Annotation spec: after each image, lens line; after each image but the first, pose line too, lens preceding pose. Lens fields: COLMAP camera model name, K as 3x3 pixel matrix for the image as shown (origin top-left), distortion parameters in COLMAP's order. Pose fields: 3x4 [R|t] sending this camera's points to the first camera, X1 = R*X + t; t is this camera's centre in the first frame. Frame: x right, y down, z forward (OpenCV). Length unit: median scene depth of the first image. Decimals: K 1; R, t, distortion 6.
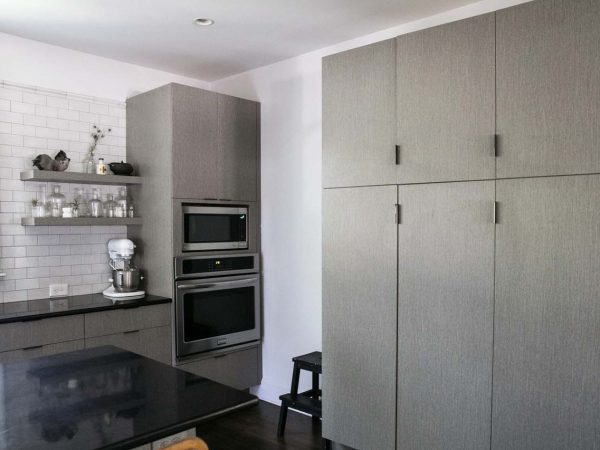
lens RADIAL K [[502.1, 0, 300.4], [0, 502.1, 228.0], [0, 0, 1]] dist [-0.008133, -0.000632]
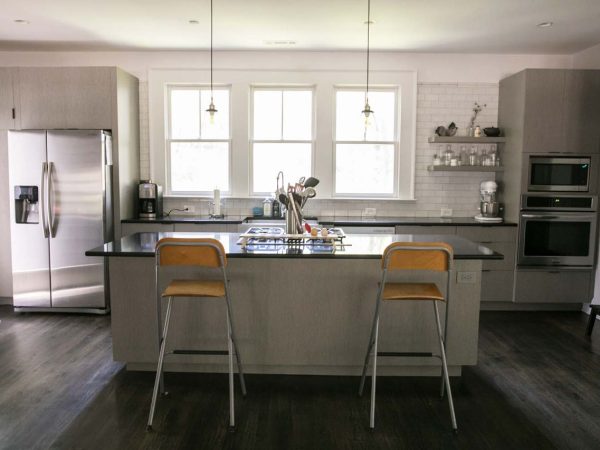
lens RADIAL K [[502.1, 0, 300.4], [0, 502.1, 228.0], [0, 0, 1]] dist [-0.008133, -0.000632]
pose [[0.682636, 0.092516, -0.724878, 0.339133], [-0.022419, 0.994138, 0.105769, 0.016040], [0.730414, -0.055951, 0.680709, -0.398104]]
